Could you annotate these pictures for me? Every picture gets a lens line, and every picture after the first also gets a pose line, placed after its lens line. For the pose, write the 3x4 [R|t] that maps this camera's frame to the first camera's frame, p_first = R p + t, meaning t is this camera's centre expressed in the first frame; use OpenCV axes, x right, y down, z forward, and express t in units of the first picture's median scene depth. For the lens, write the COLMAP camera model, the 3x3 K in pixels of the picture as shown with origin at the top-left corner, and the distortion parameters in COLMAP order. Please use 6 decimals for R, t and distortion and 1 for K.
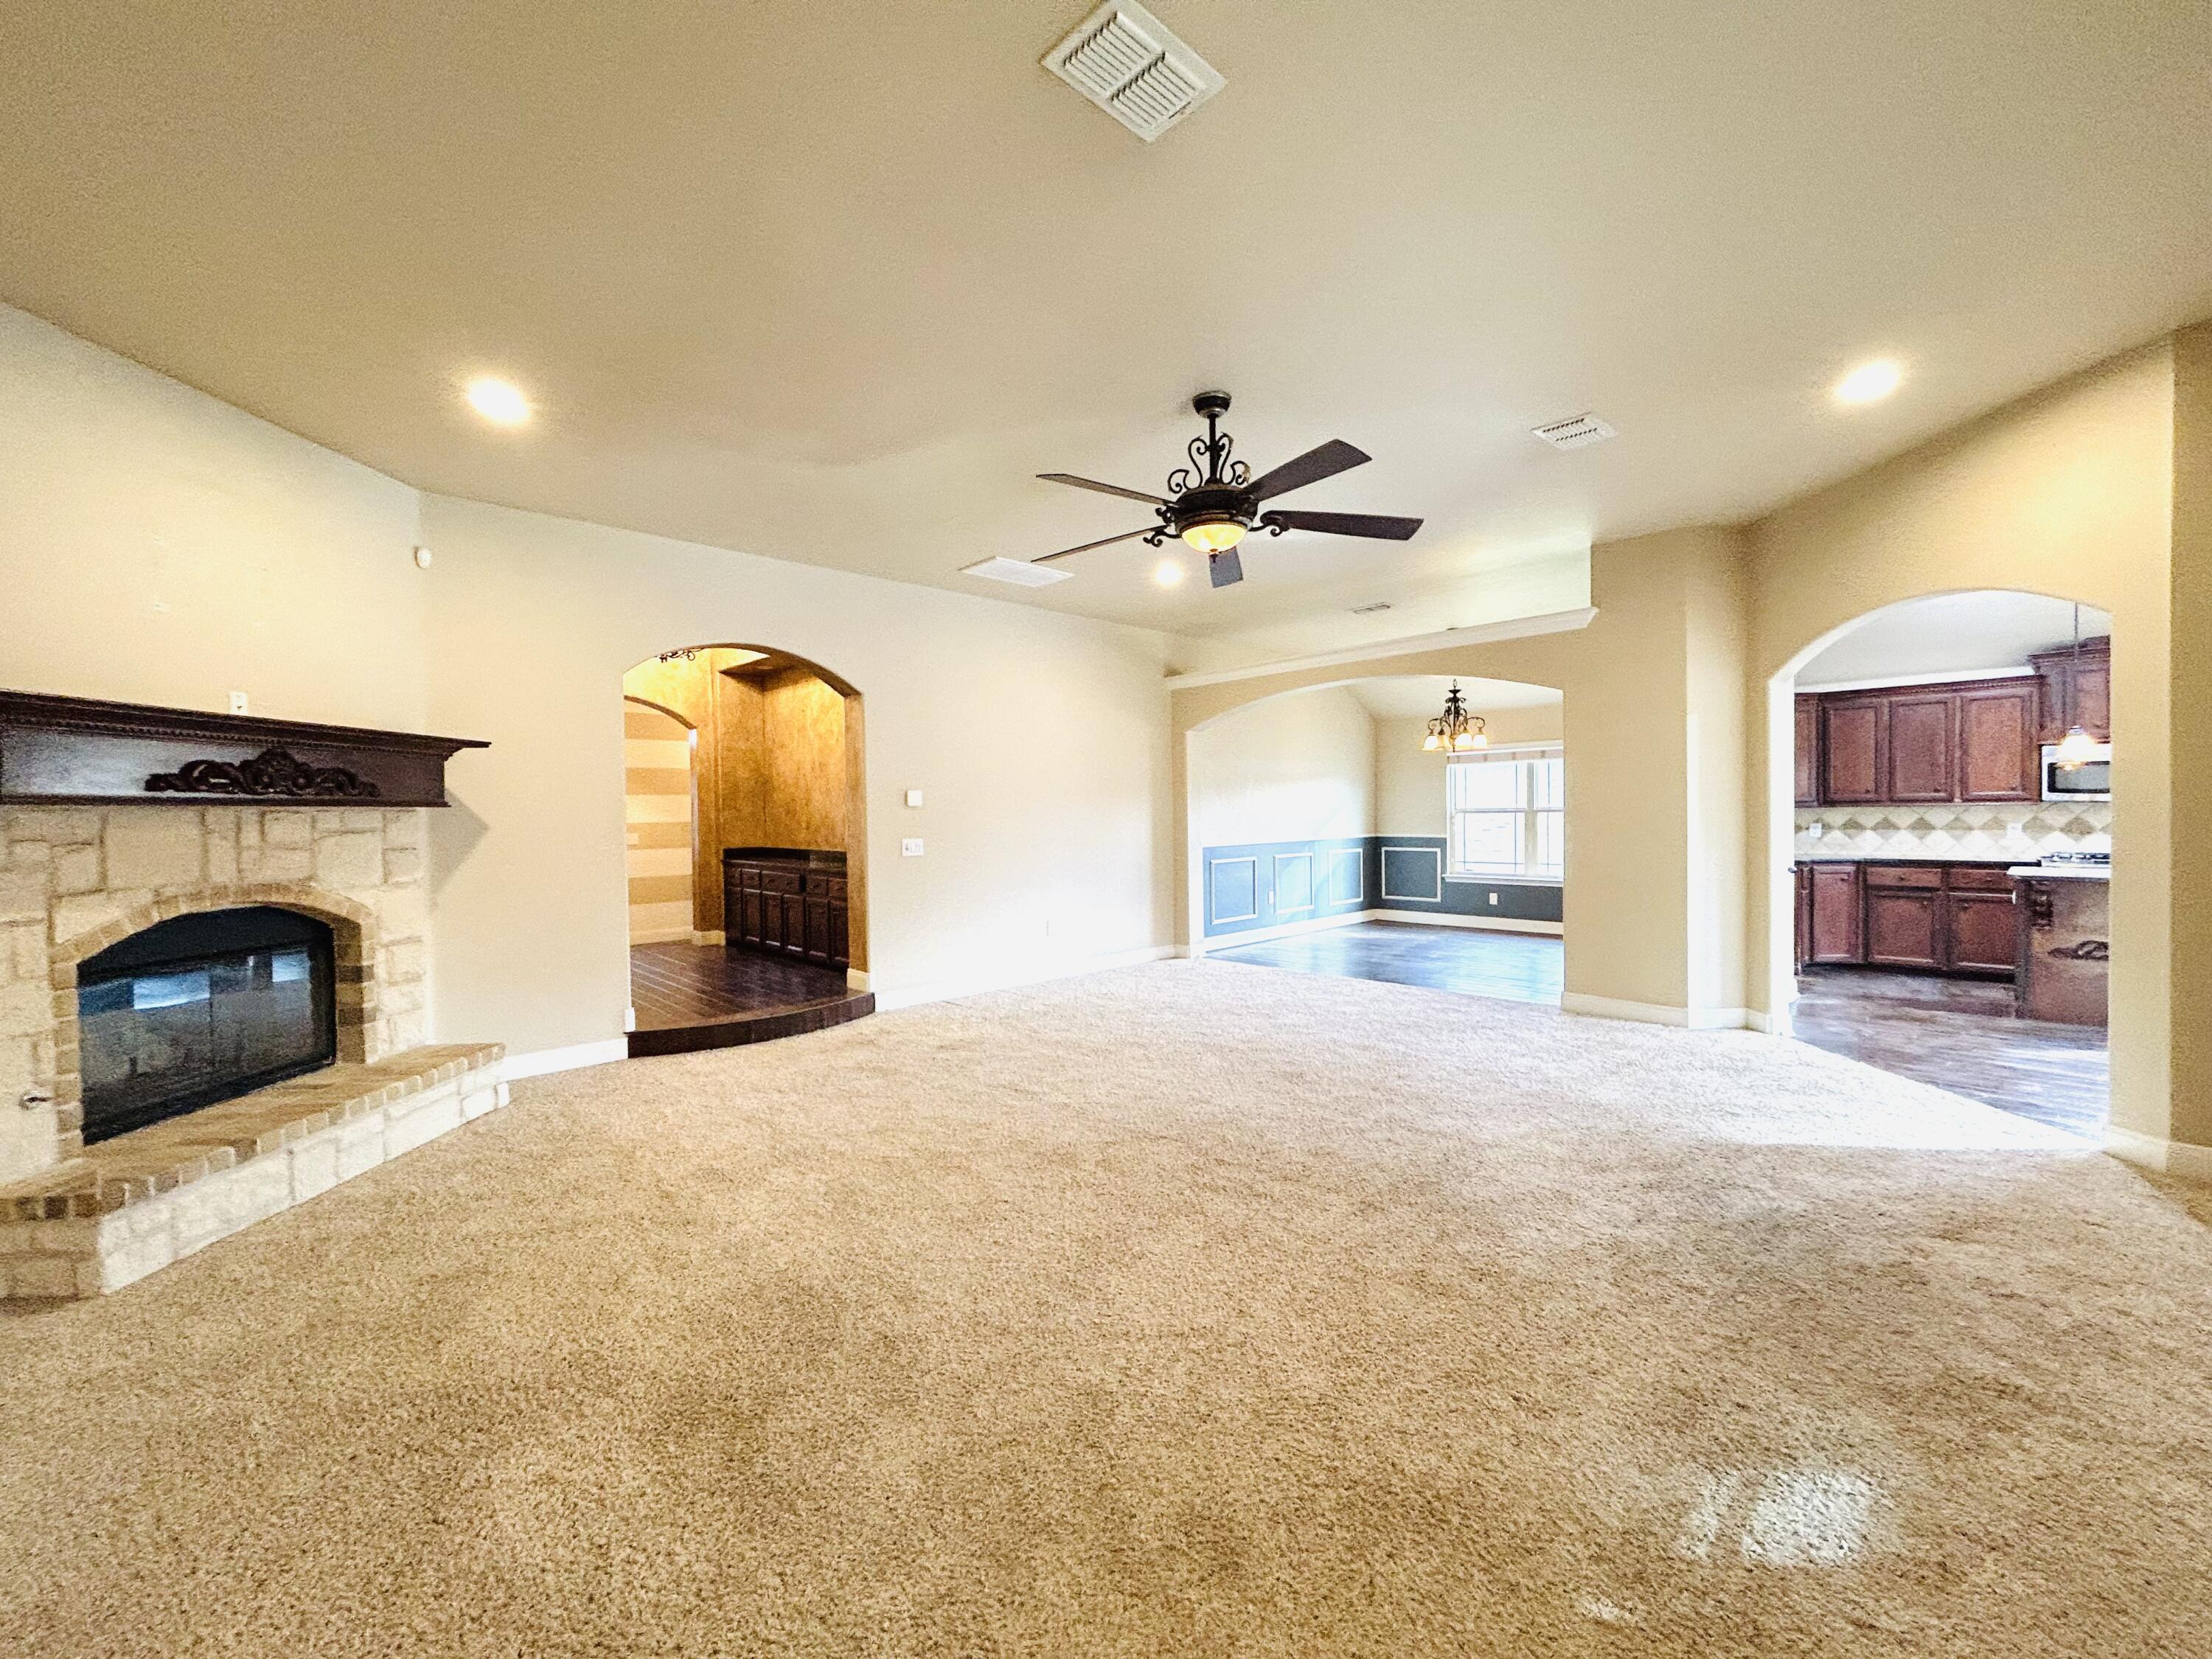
lens RADIAL K [[905.2, 0, 1100.9], [0, 905.2, 822.5], [0, 0, 1]] dist [0.000145, -0.000050]
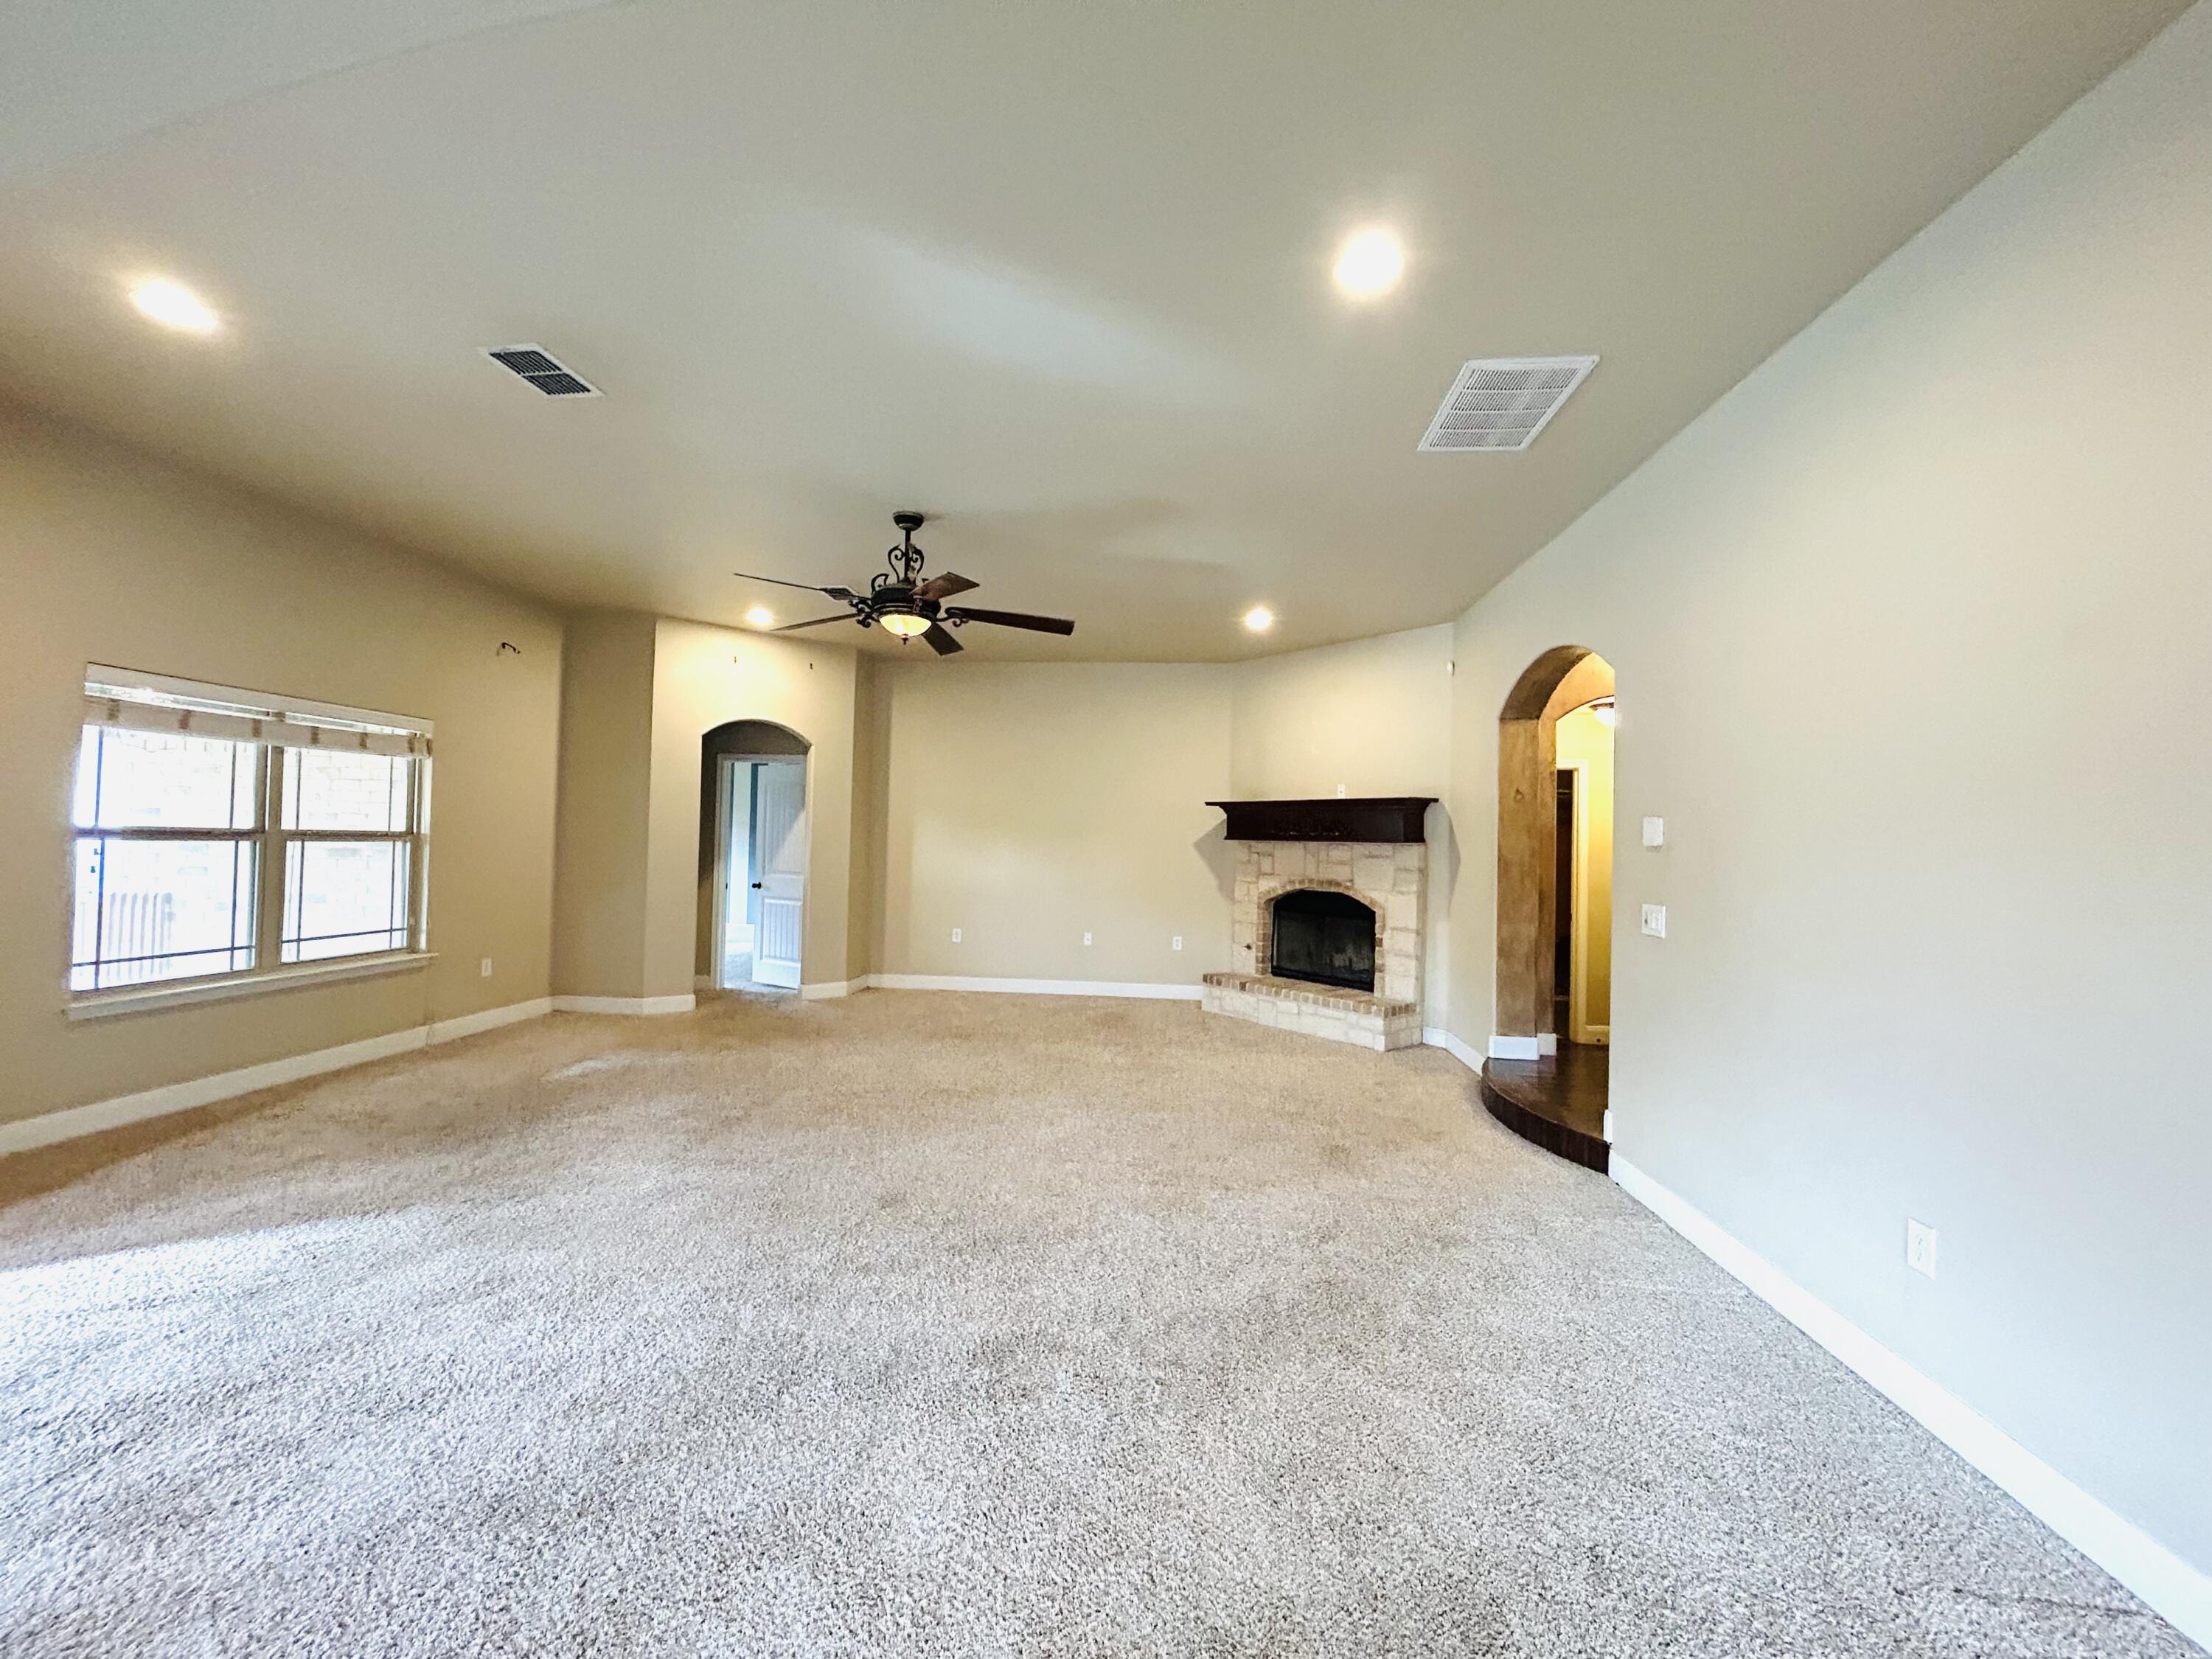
lens RADIAL K [[905.2, 0, 1100.9], [0, 905.2, 822.5], [0, 0, 1]] dist [0.000145, -0.000050]
pose [[-0.762297, -0.021426, -0.646873, 0.724391], [-0.026033, 0.999658, -0.002433, -0.040060], [0.646704, 0.014985, -0.762594, 2.126182]]
